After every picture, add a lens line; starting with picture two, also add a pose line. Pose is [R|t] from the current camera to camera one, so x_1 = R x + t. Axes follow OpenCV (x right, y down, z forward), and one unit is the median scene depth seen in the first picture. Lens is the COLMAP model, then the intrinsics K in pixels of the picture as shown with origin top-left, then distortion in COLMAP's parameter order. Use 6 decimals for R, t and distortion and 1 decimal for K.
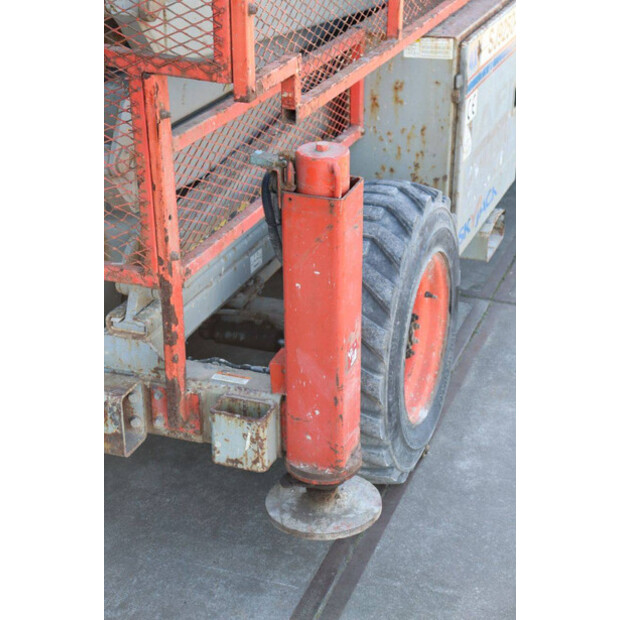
lens RADIAL K [[1177.4, 0, 310.7], [0, 1177.4, 312.7], [0, 0, 1]] dist [0.159552, 0.000000]
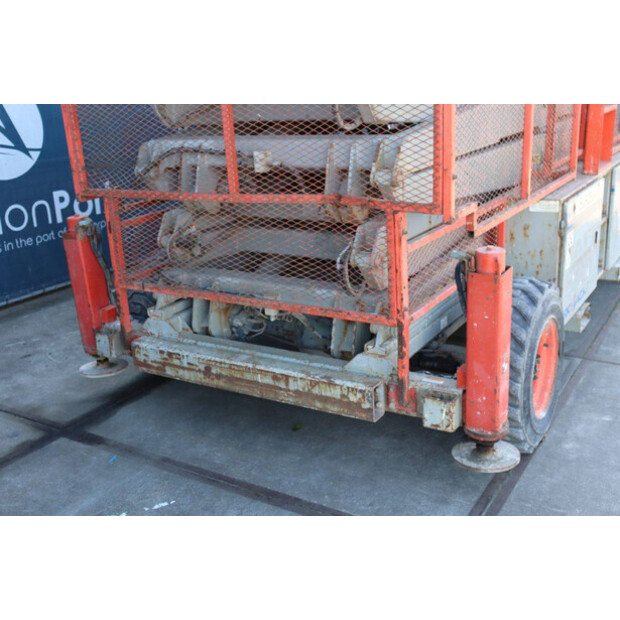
lens RADIAL K [[742.6, 0, 287.9], [0, 742.6, 302.0], [0, 0, 1]] dist [-0.021400, 0.000000]
pose [[0.976040, 0.011239, -0.217300, -0.037995], [-0.037710, 0.992290, -0.118061, 0.075270], [0.214298, 0.123427, 0.968939, -0.148748]]
